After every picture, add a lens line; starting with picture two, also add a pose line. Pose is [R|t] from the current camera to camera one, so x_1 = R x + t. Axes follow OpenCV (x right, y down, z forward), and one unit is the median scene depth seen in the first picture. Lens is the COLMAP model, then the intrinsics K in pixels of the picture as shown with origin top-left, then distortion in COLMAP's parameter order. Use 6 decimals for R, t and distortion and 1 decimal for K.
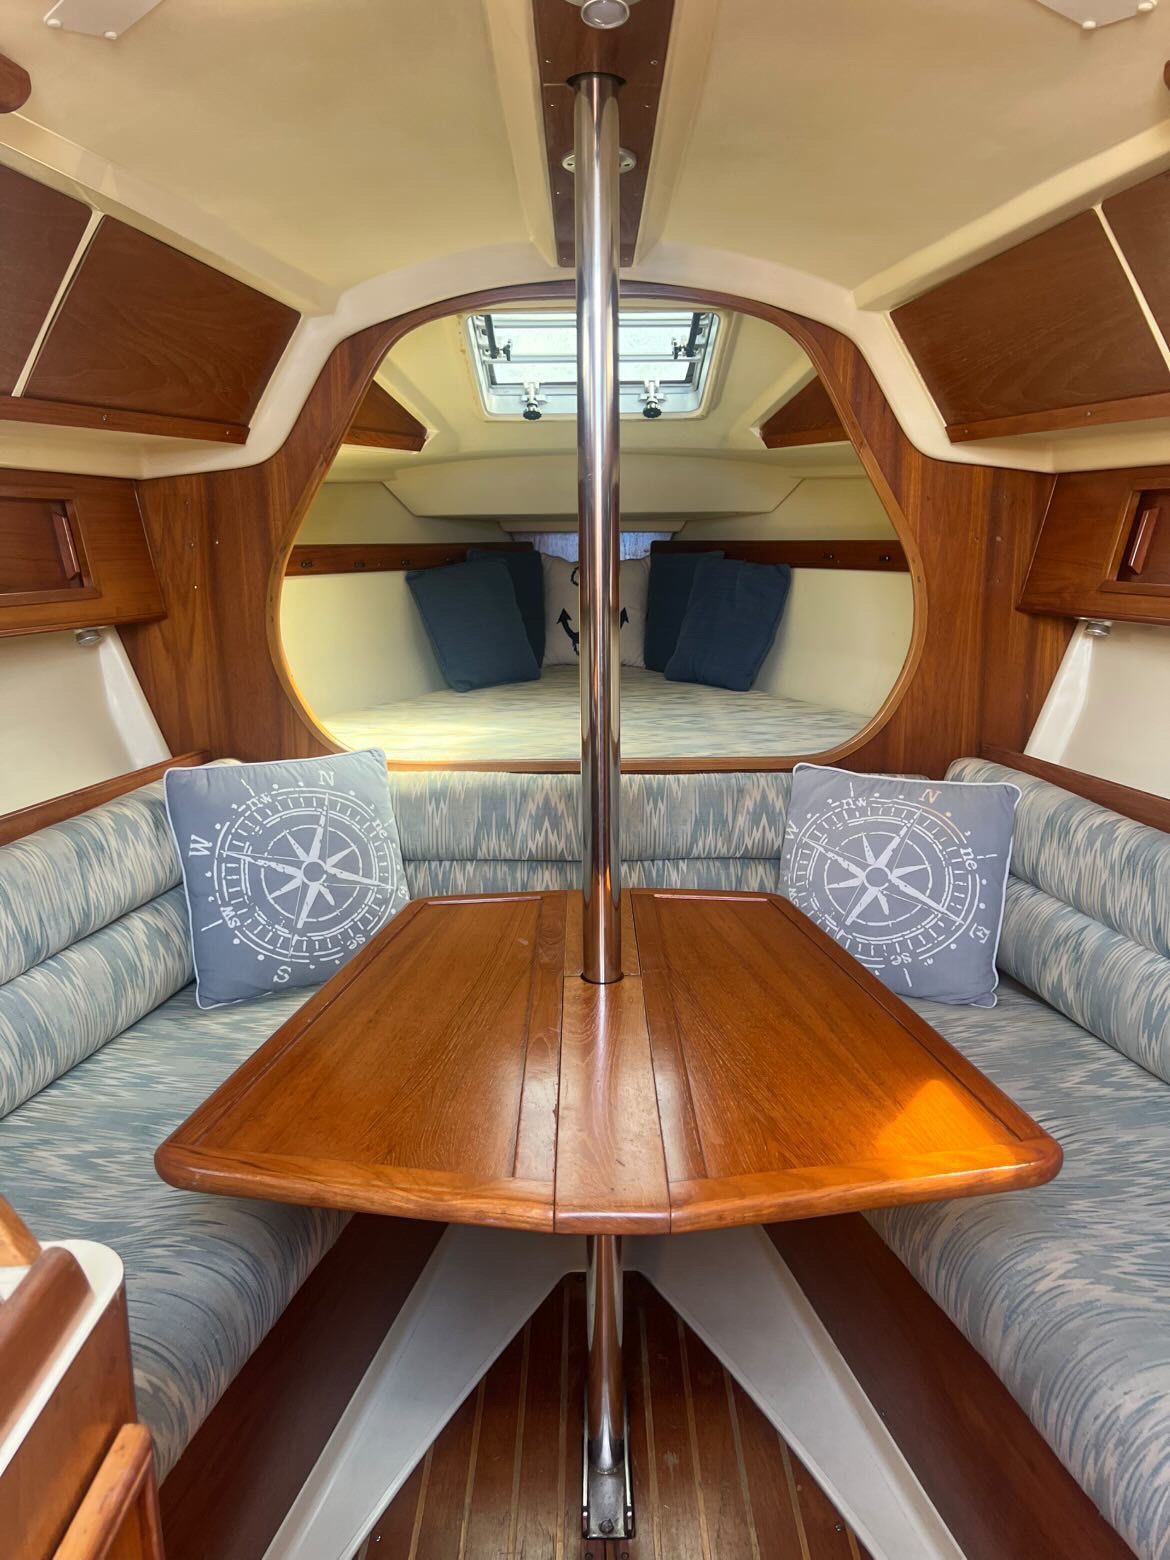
lens RADIAL K [[1177.7, 0, 594.7], [0, 1177.7, 791.9], [0, 0, 1]] dist [0.058076, -0.070670]
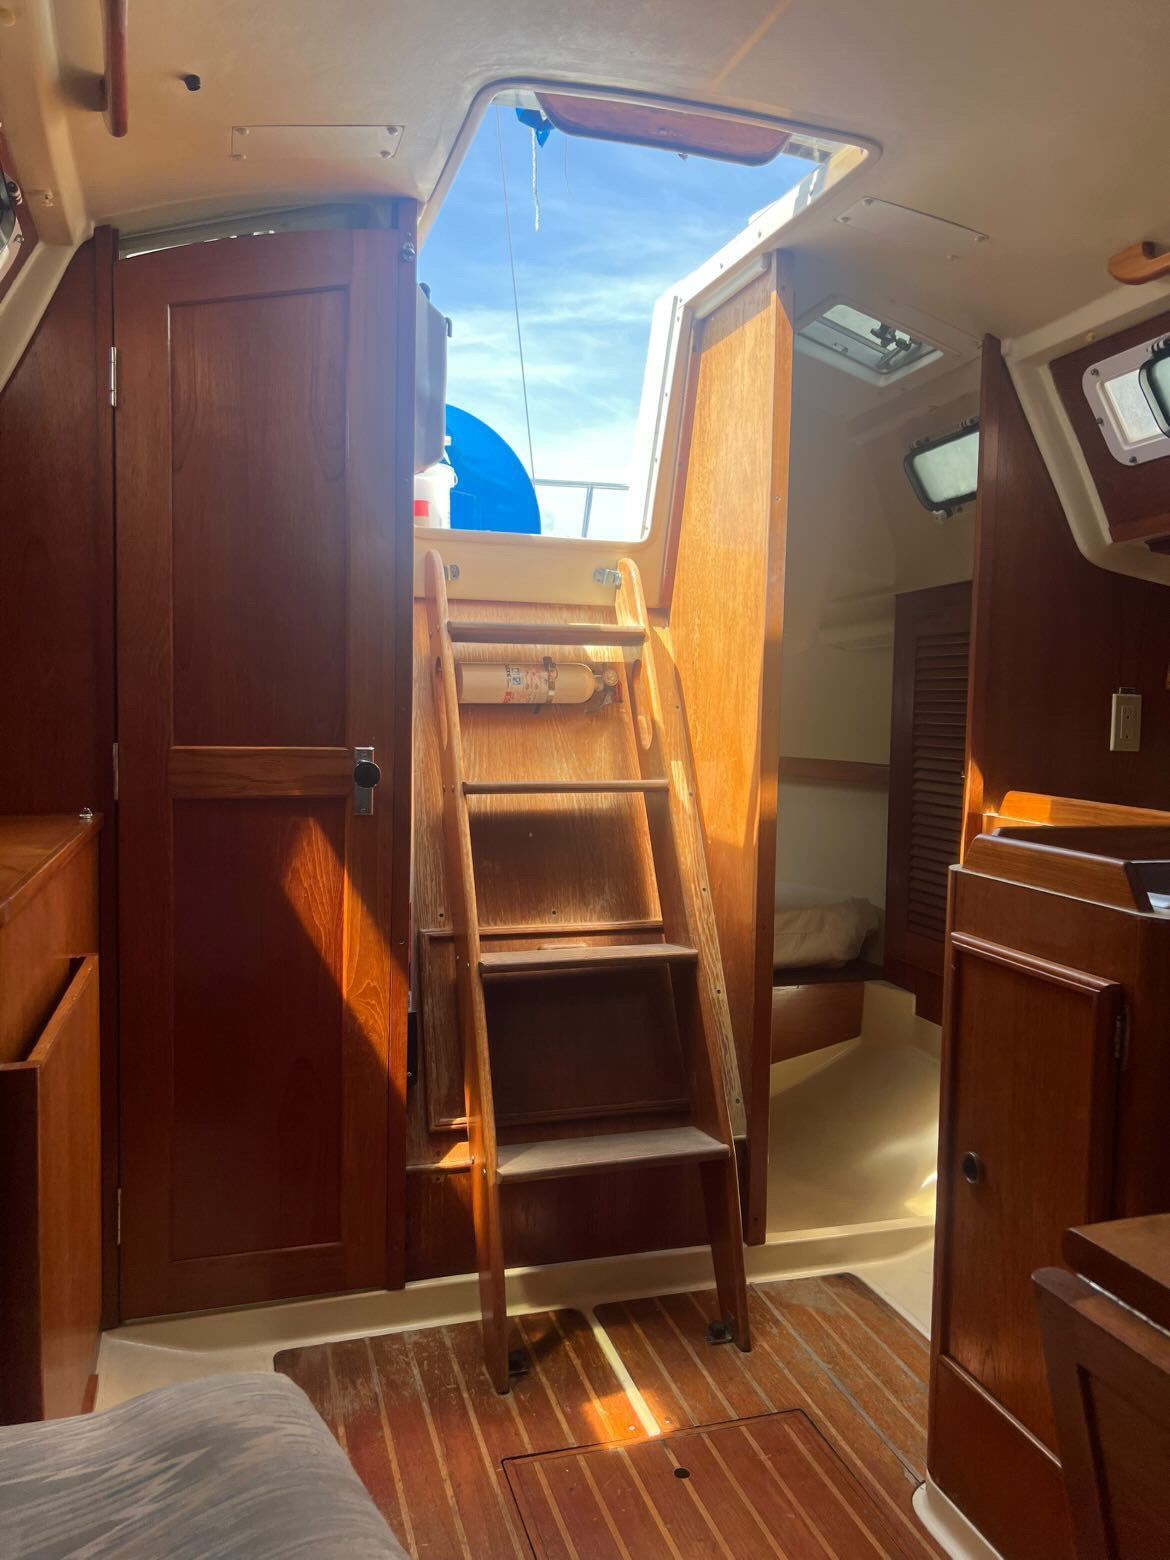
lens RADIAL K [[1177.7, 0, 577.9], [0, 1177.7, 769.9], [0, 0, 1]] dist [0.058076, -0.070670]
pose [[-0.958804, 0.003464, -0.284048, 0.303515], [-0.072859, 0.963478, 0.257685, -0.063802], [0.274567, 0.267765, -0.923534, 0.784428]]
